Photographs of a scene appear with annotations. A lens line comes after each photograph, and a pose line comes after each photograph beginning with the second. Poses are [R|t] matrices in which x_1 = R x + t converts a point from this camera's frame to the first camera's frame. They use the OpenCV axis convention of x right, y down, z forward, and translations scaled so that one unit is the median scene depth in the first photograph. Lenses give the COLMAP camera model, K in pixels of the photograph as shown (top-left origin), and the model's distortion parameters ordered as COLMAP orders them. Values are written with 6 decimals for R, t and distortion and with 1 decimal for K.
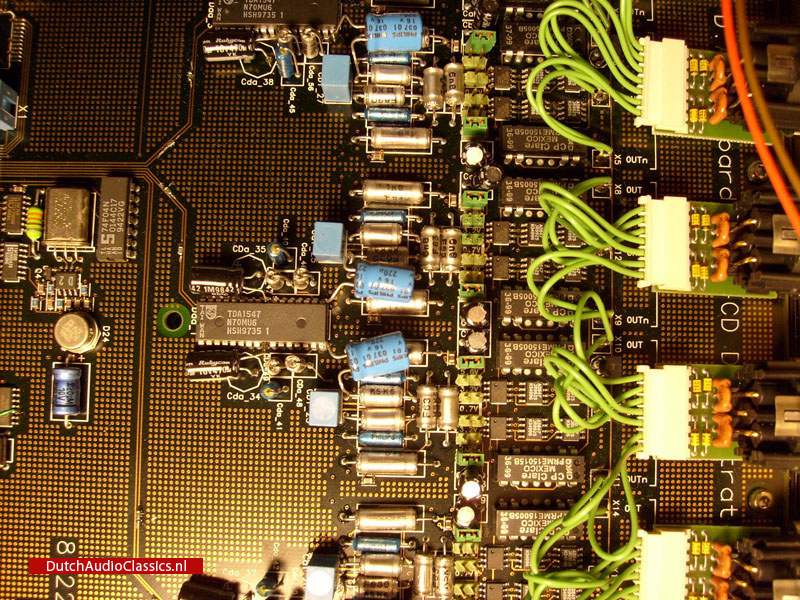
lens RADIAL K [[830.1, 0, 403.2], [0, 830.1, 317.5], [0, 0, 1]] dist [-0.186051, 0.127569]
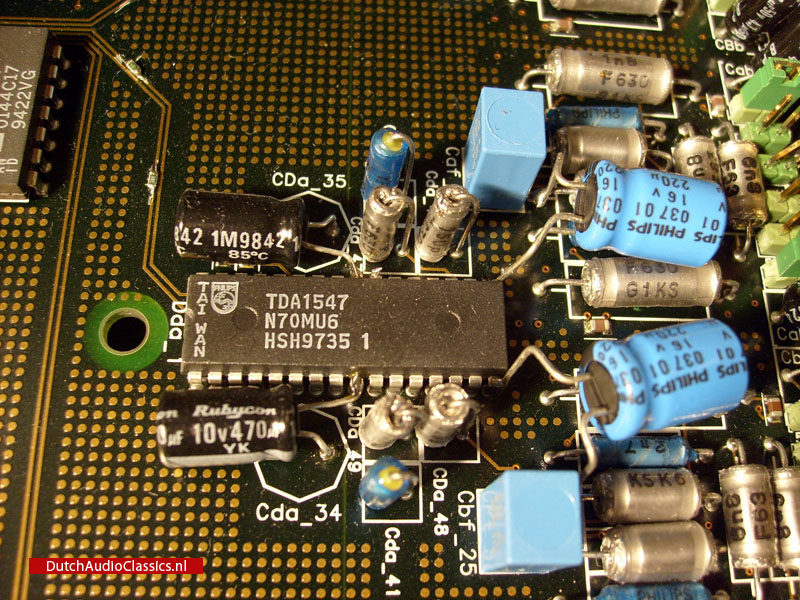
lens RADIAL K [[830.1, 0, 403.2], [0, 830.1, 317.5], [0, 0, 1]] dist [-0.186051, 0.127569]
pose [[0.994464, 0.001431, 0.105067, -0.185221], [0.028804, 0.957893, -0.285677, 0.119826], [-0.101052, 0.287122, 0.952549, 0.595463]]
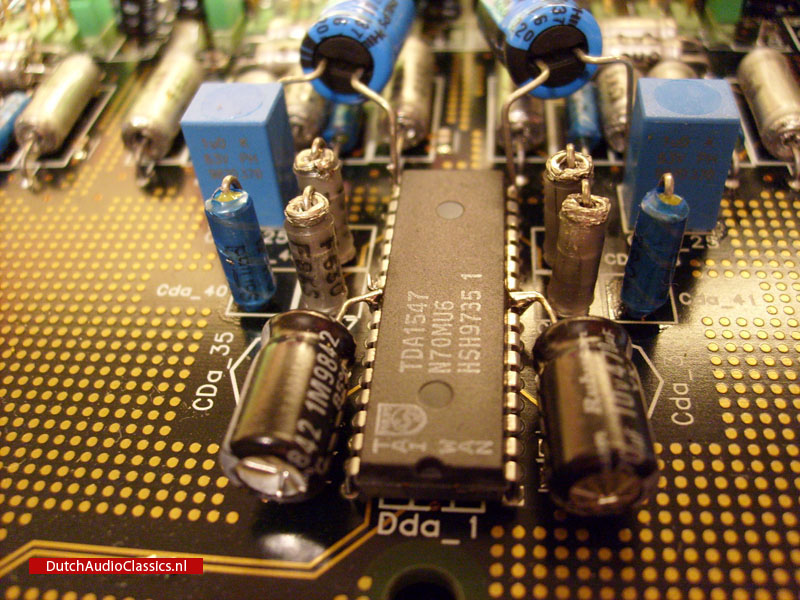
lens RADIAL K [[830.1, 0, 403.2], [0, 830.1, 317.5], [0, 0, 1]] dist [-0.186051, 0.127569]
pose [[0.068291, -0.723472, 0.686968, -0.394075], [0.997663, 0.050982, -0.045486, 0.005299], [-0.002116, 0.688469, 0.725263, 0.759547]]
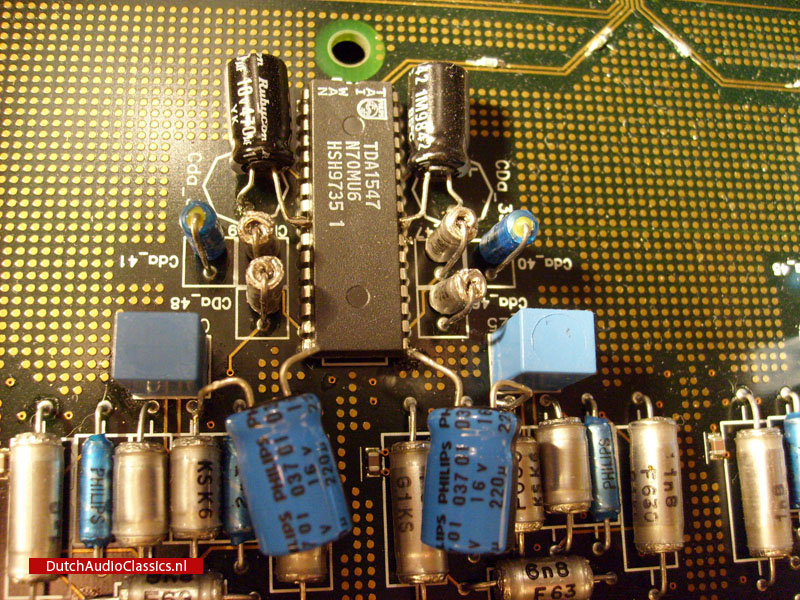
lens RADIAL K [[830.1, 0, 403.2], [0, 830.1, 317.5], [0, 0, 1]] dist [-0.186051, 0.127569]
pose [[0.061046, 0.974423, -0.216273, -0.014335], [-0.994517, 0.040948, -0.096224, 0.025621], [-0.084907, 0.220961, 0.971580, 0.558218]]
